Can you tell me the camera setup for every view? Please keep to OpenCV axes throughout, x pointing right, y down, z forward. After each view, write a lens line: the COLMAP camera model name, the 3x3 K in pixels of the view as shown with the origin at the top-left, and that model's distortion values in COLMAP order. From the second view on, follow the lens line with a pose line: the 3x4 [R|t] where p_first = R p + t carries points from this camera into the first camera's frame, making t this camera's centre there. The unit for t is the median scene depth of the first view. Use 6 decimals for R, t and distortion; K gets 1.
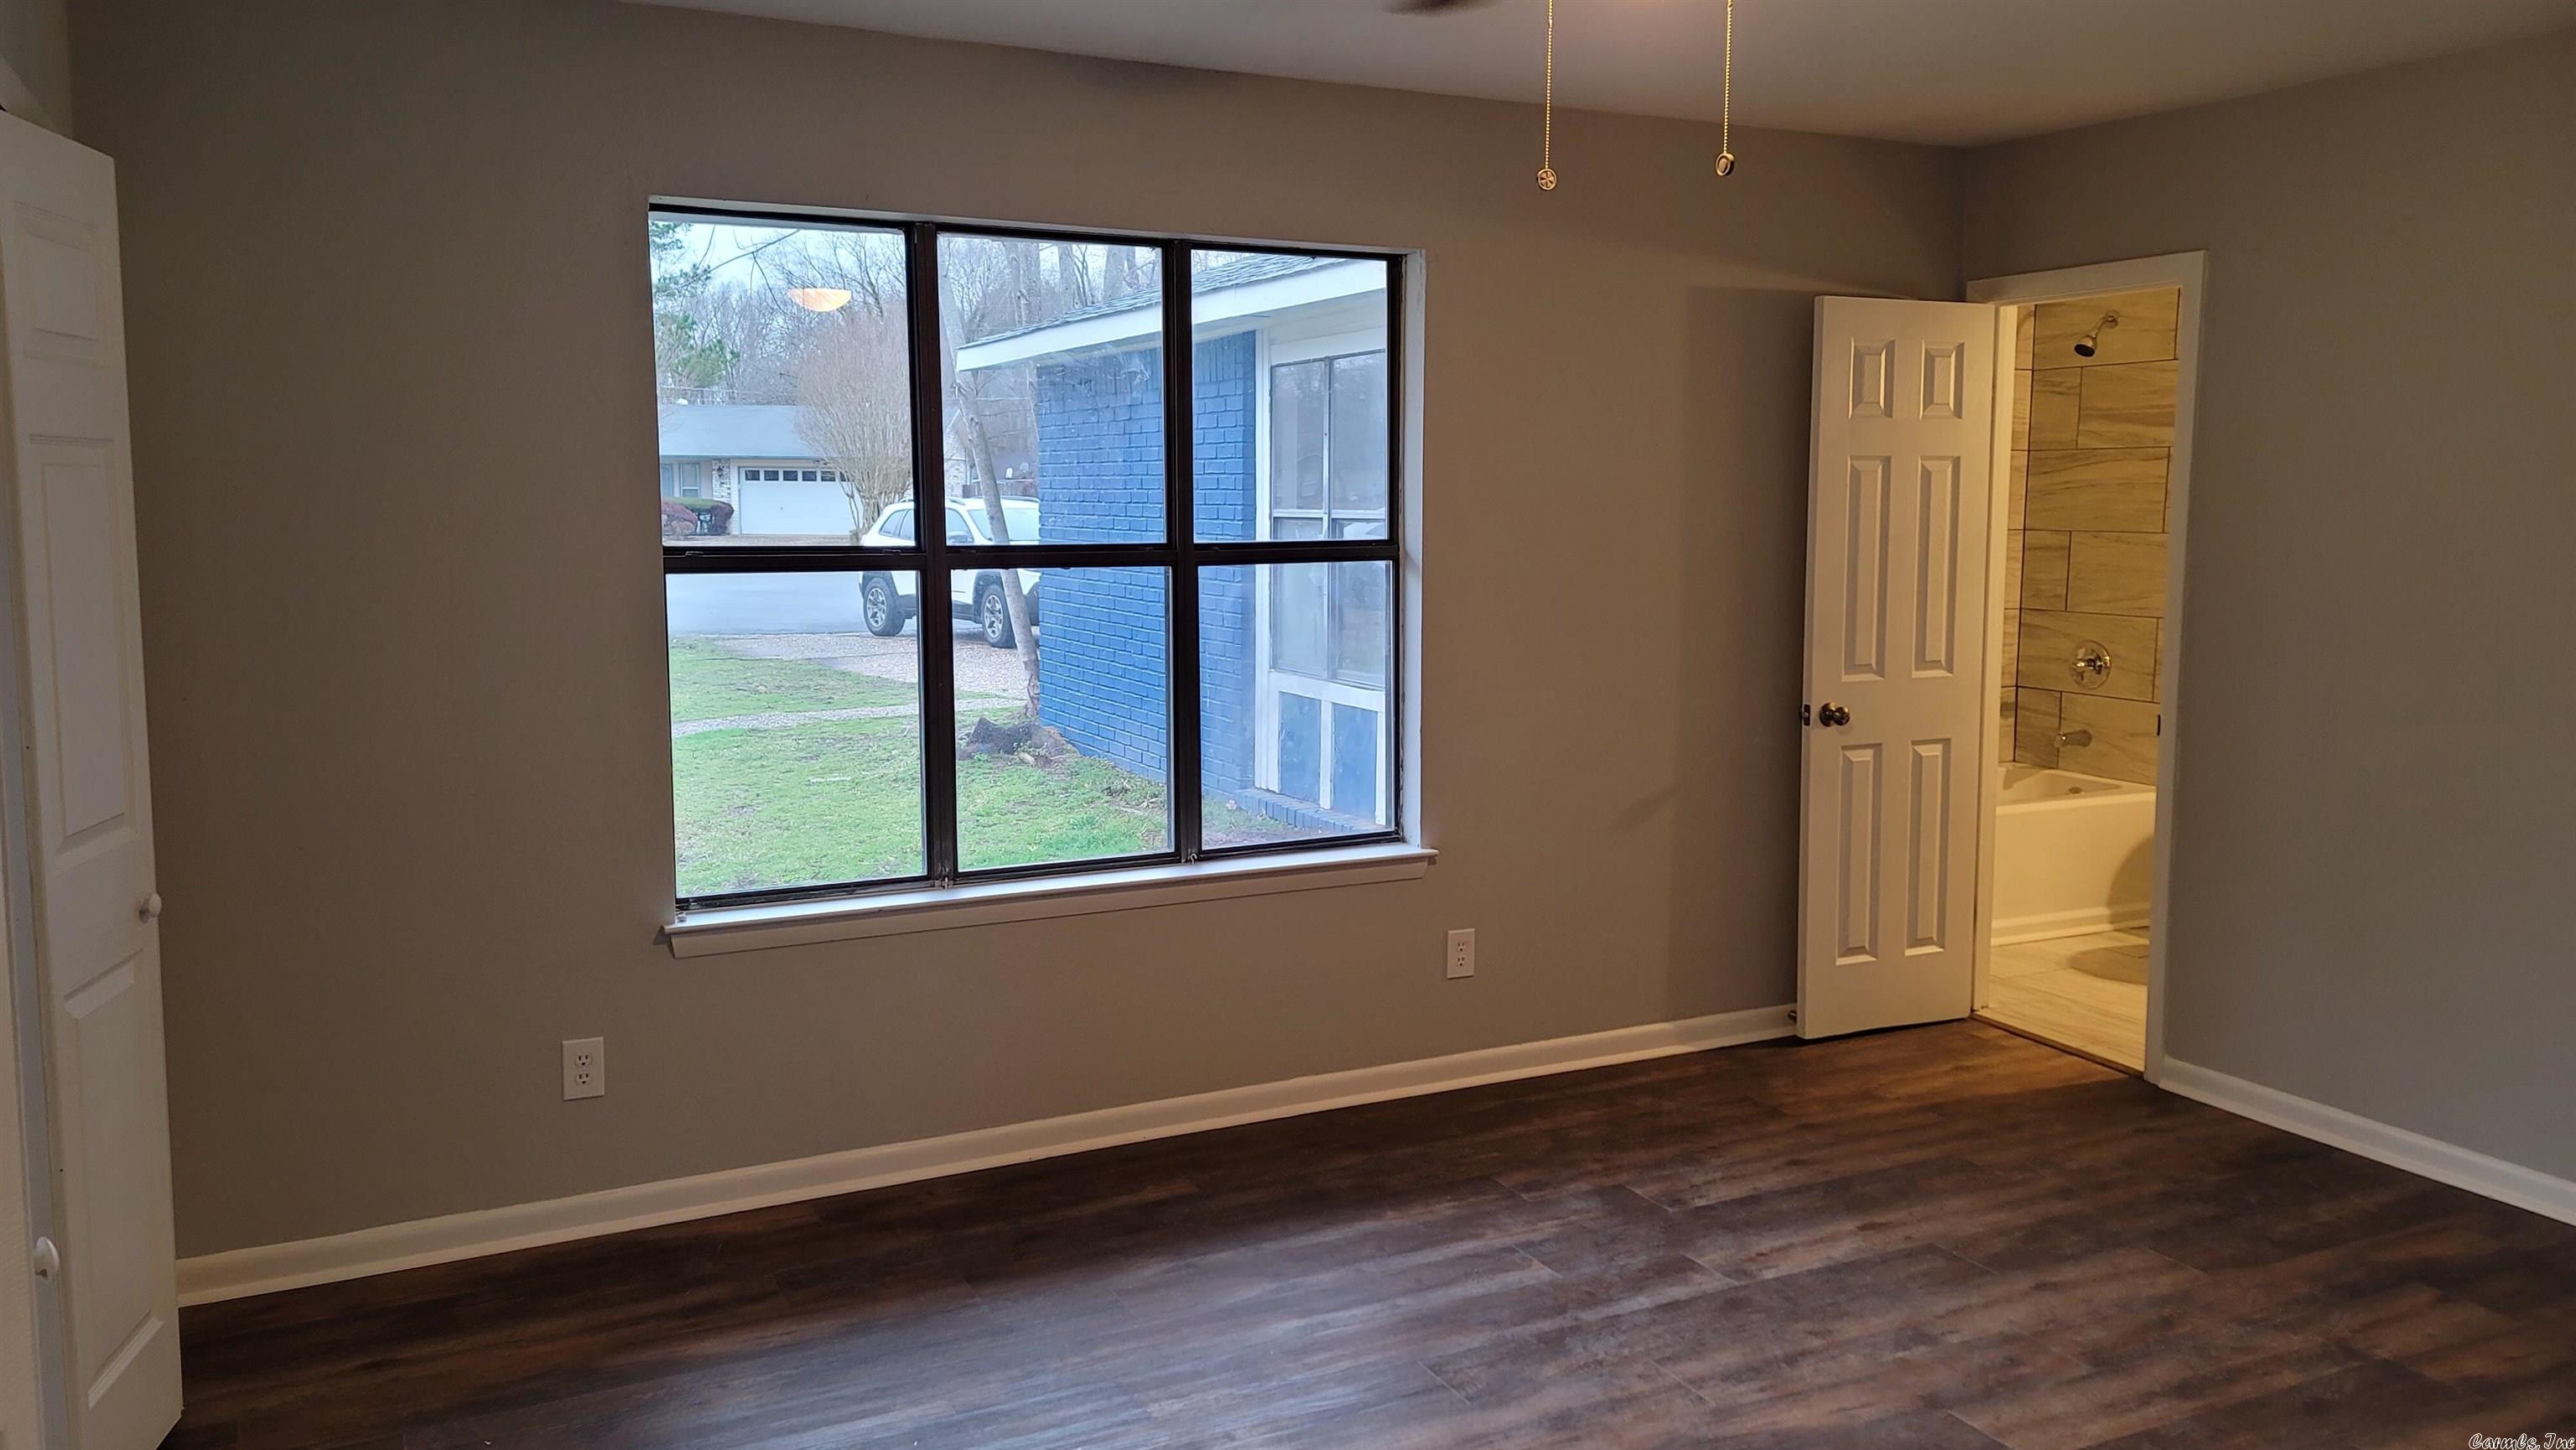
lens RADIAL K [[1873.1, 0, 1341.0], [0, 1873.1, 713.5], [0, 0, 1]] dist [0.115463, 0.000870]
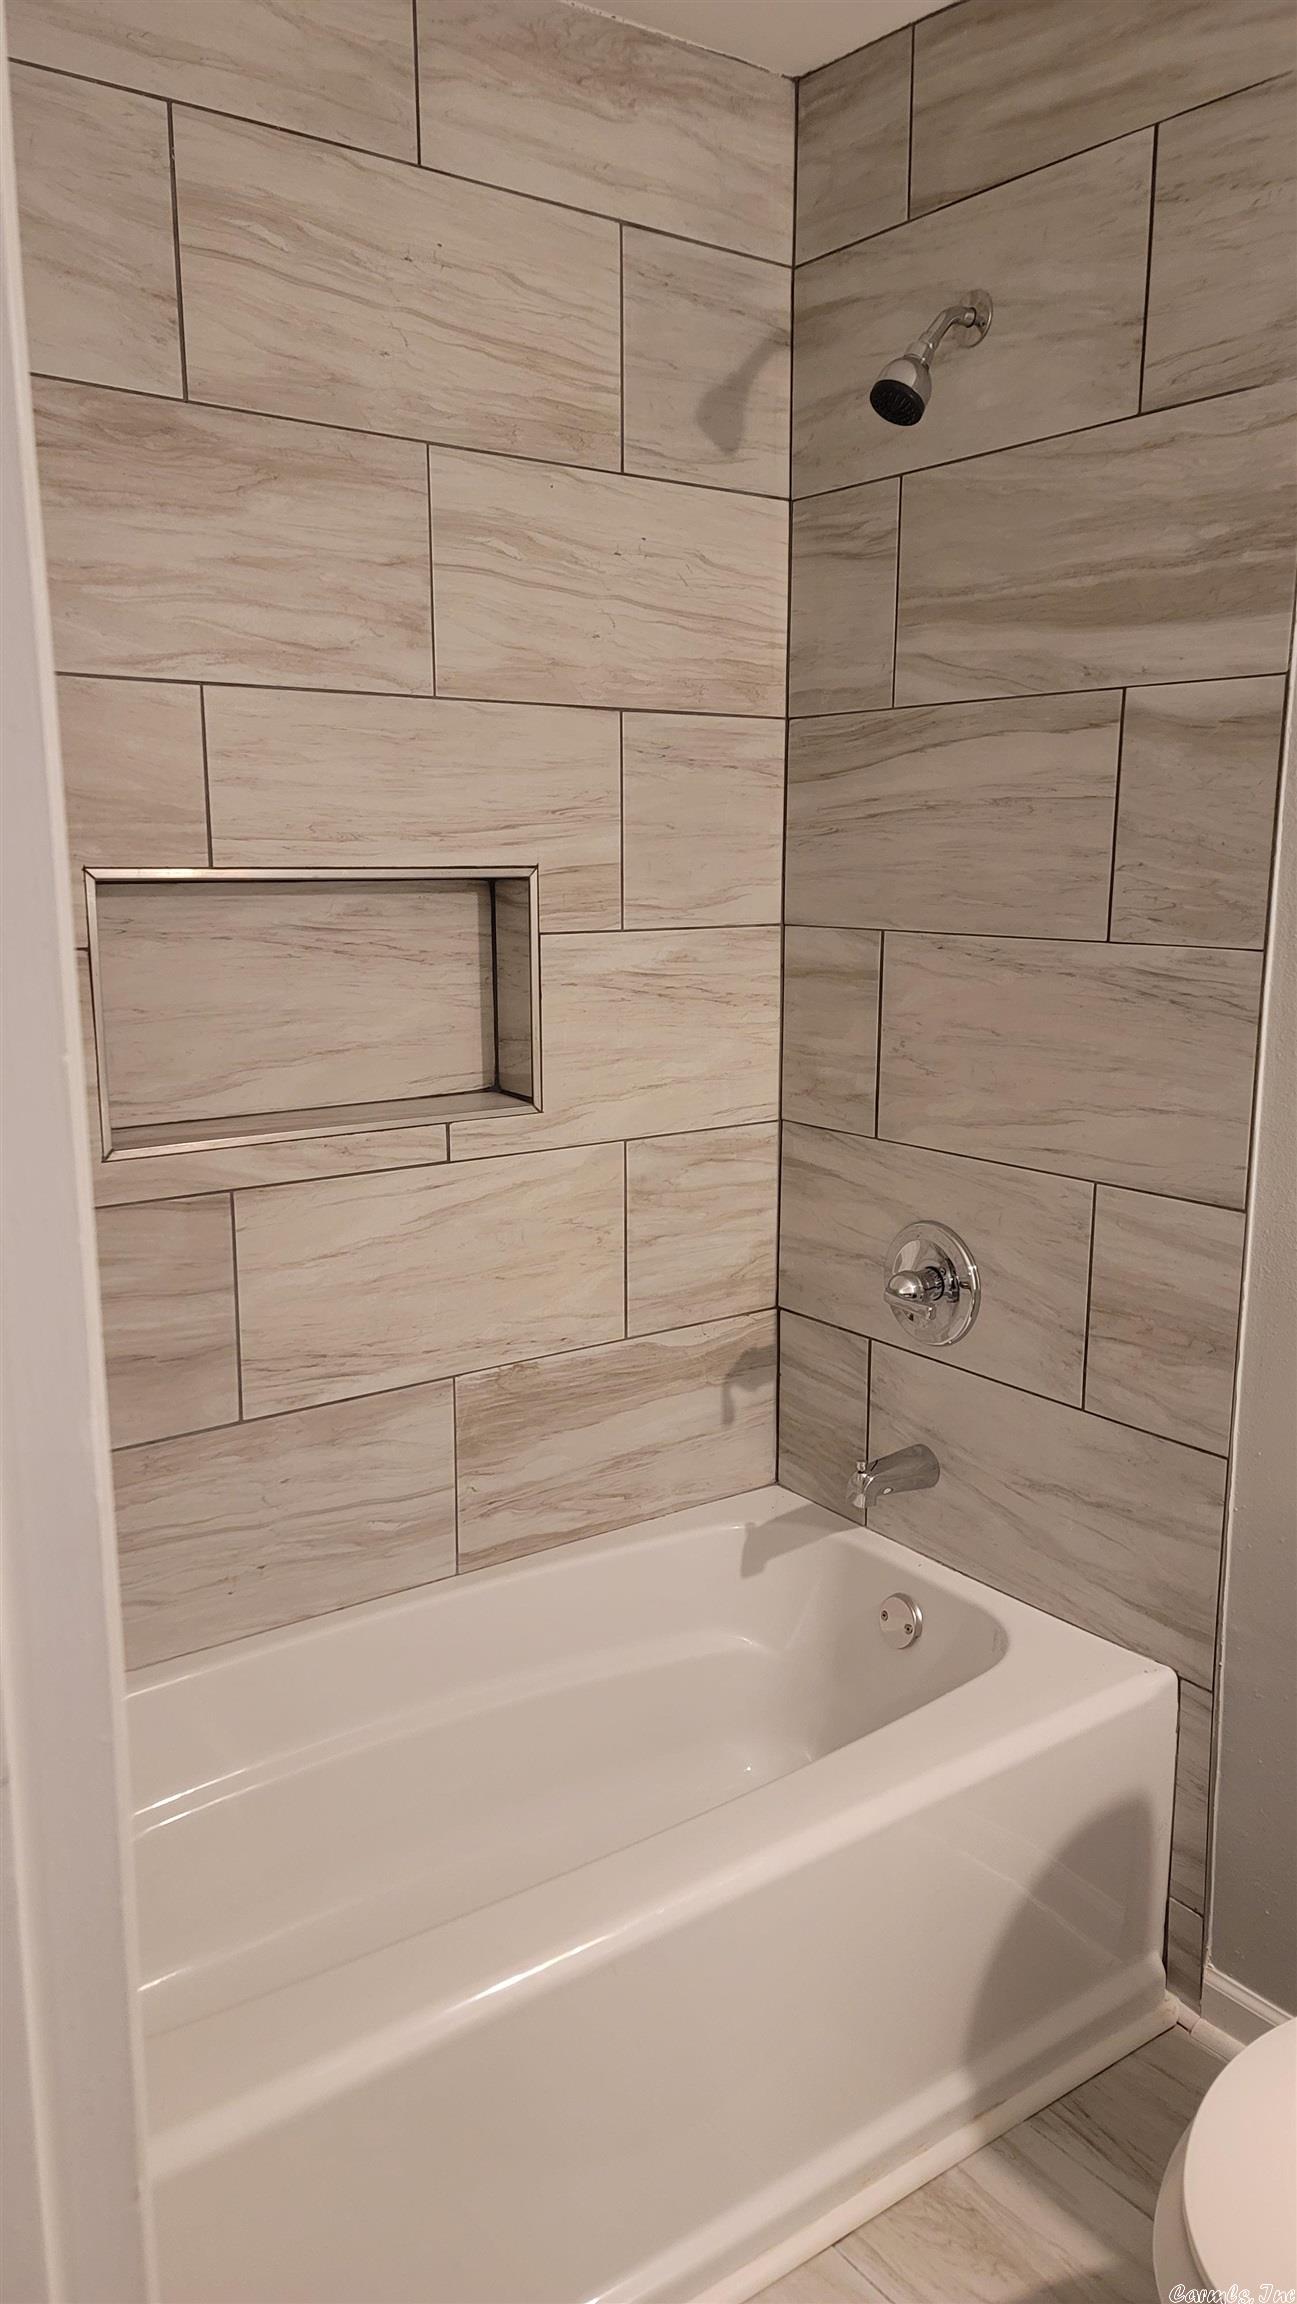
lens RADIAL K [[1675.2, 0, 662.5], [0, 1675.2, 1162.1], [0, 0, 1]] dist [0.115463, 0.000870]
pose [[0.988849, -0.025776, 0.146673, 0.291148], [0.017187, 0.998079, 0.059526, -0.070721], [-0.147925, -0.056342, 0.987392, 0.677684]]
